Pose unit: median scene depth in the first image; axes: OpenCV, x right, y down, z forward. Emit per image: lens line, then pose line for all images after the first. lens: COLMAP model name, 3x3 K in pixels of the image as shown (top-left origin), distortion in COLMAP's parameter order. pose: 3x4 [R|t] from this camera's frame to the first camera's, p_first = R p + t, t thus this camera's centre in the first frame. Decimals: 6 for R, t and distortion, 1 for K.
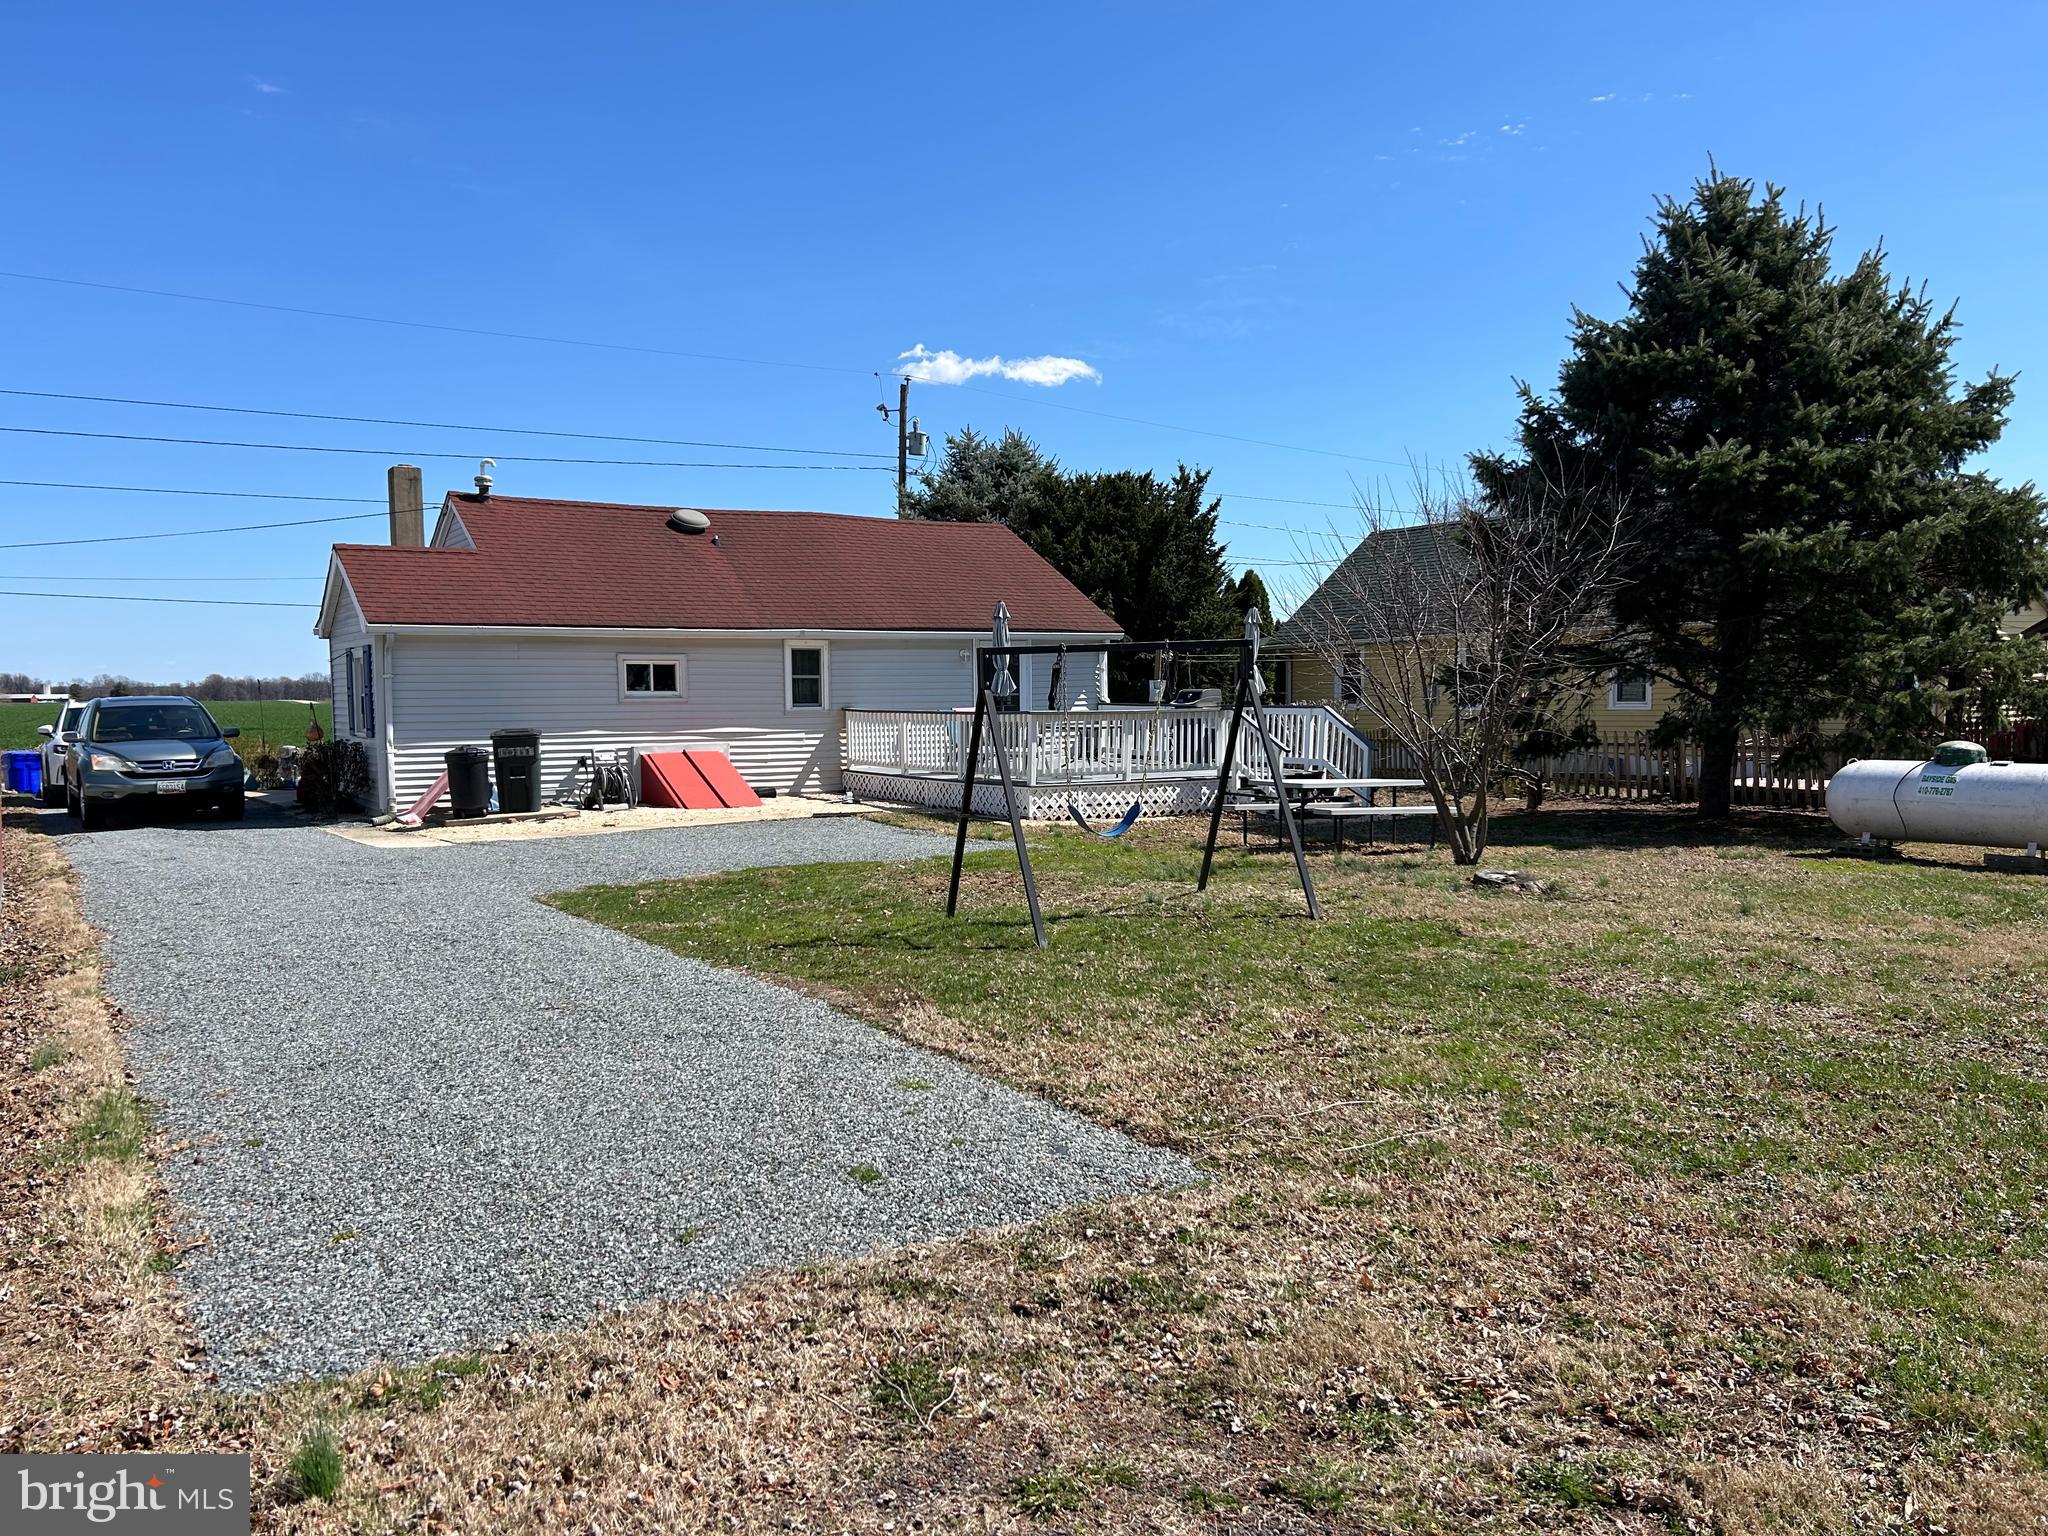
lens RADIAL K [[1542.2, 0, 1034.2], [0, 1542.2, 771.6], [0, 0, 1]] dist [0.077490, -0.001252]
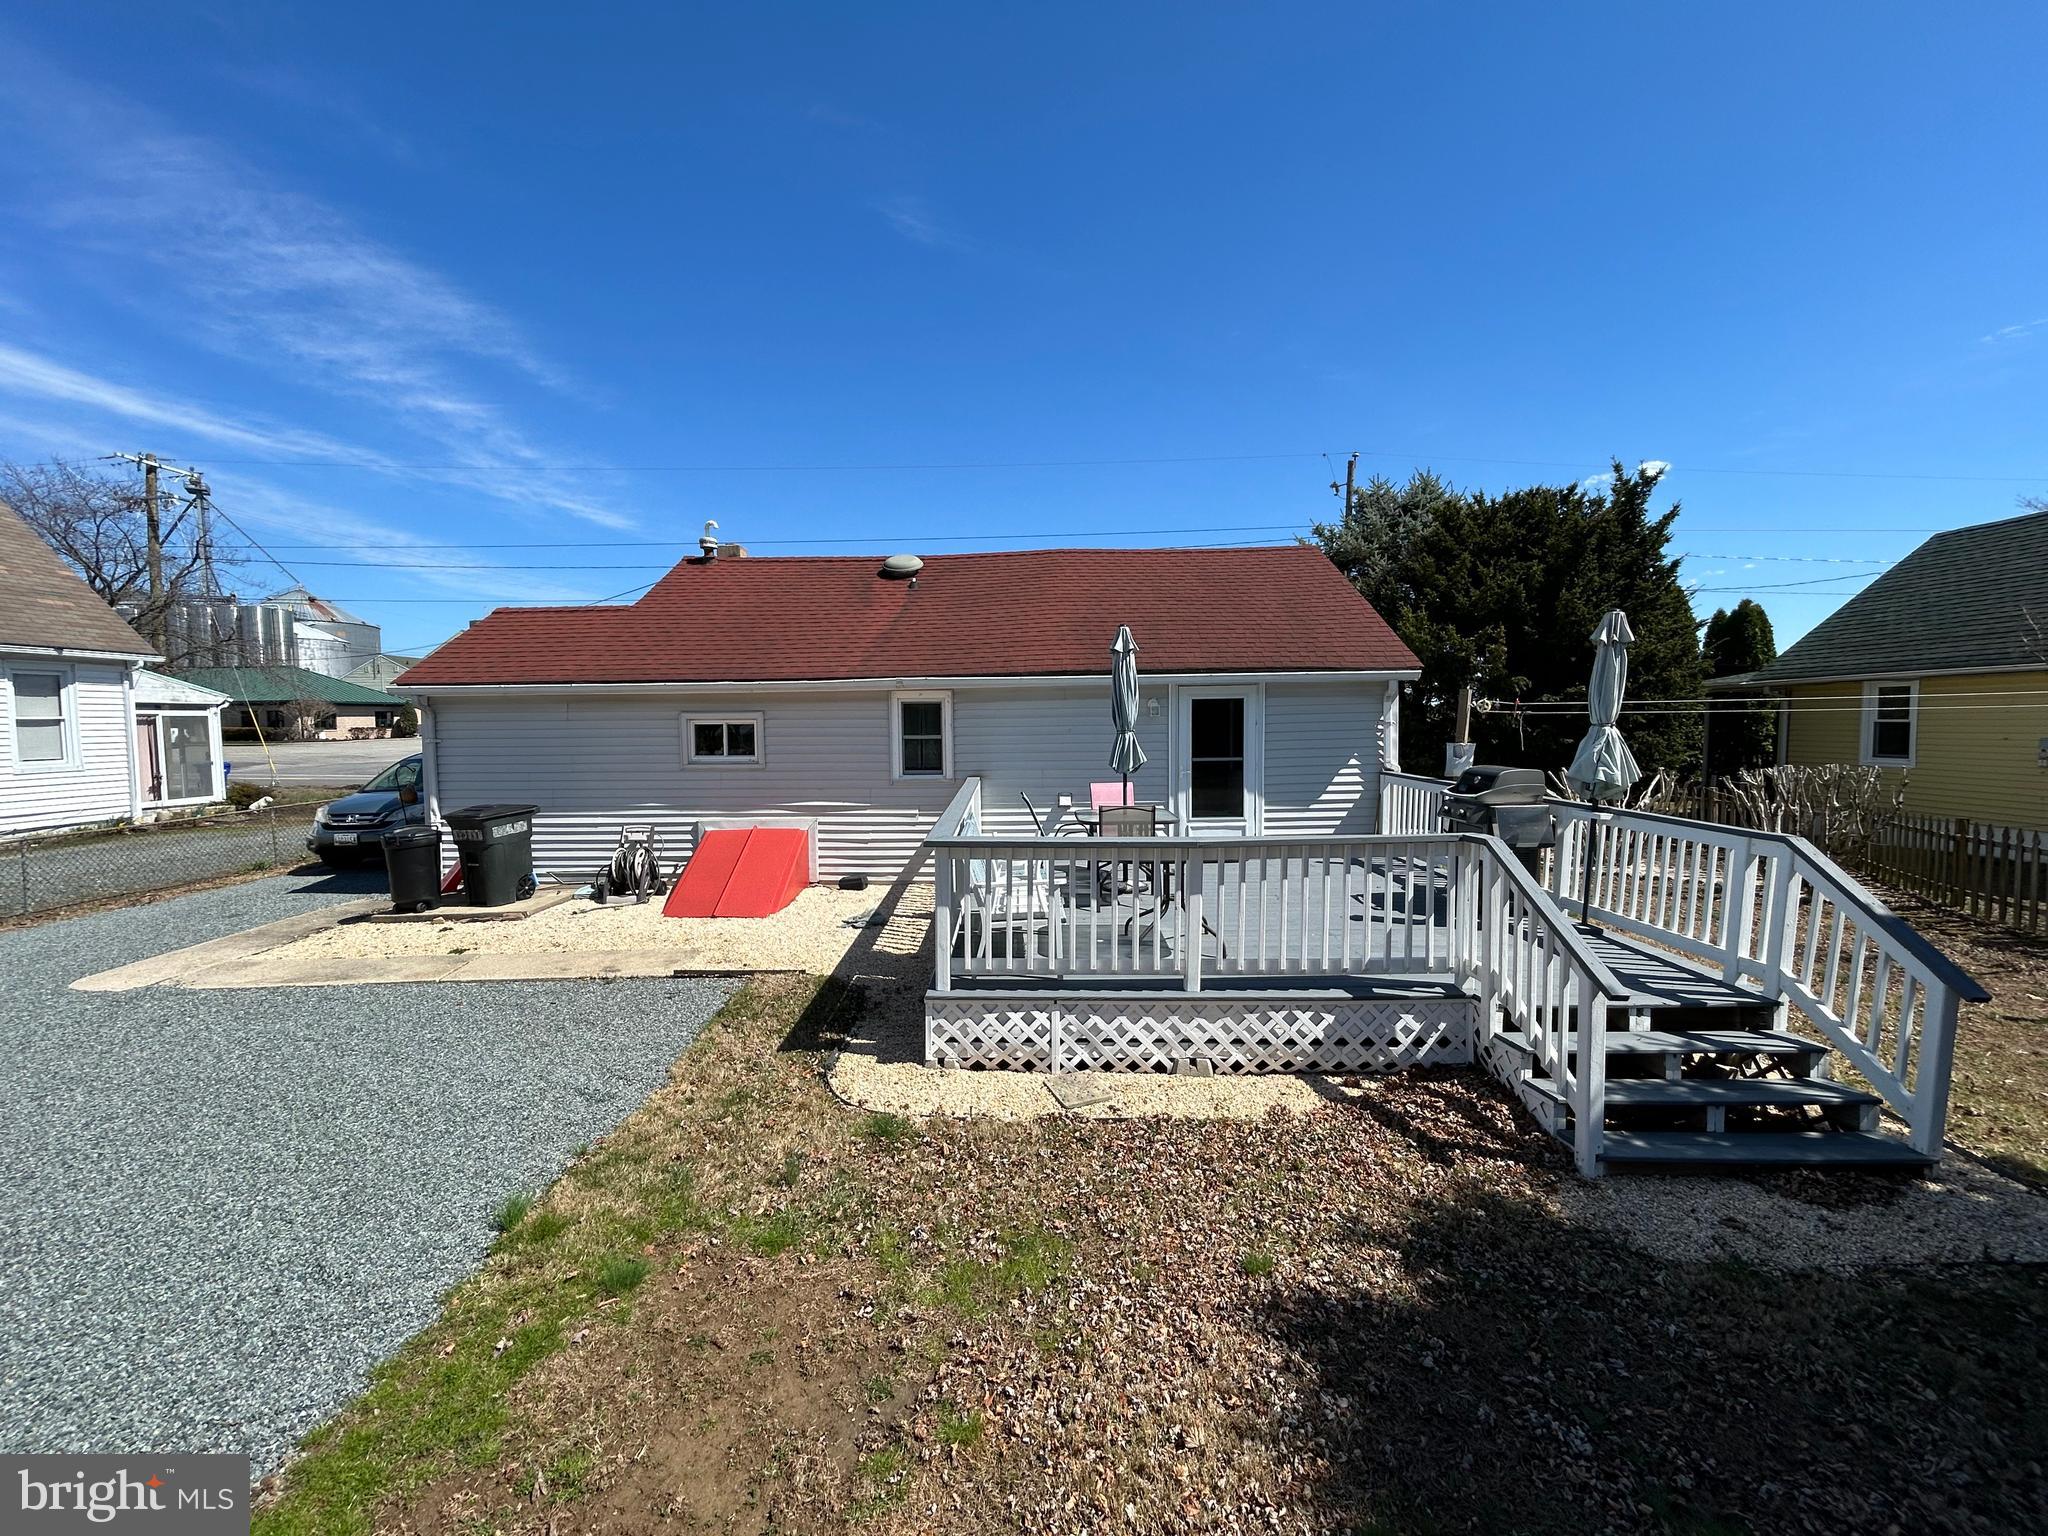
lens RADIAL K [[827.8, 0, 1025.2], [0, 827.8, 762.1], [0, 0, 1]] dist [-0.000985, 0.000476]
pose [[0.821212, 0.032016, -0.569724, 0.138461], [-0.027719, 0.999484, 0.016211, -0.056658], [0.569950, 0.002479, 0.821676, 0.675930]]
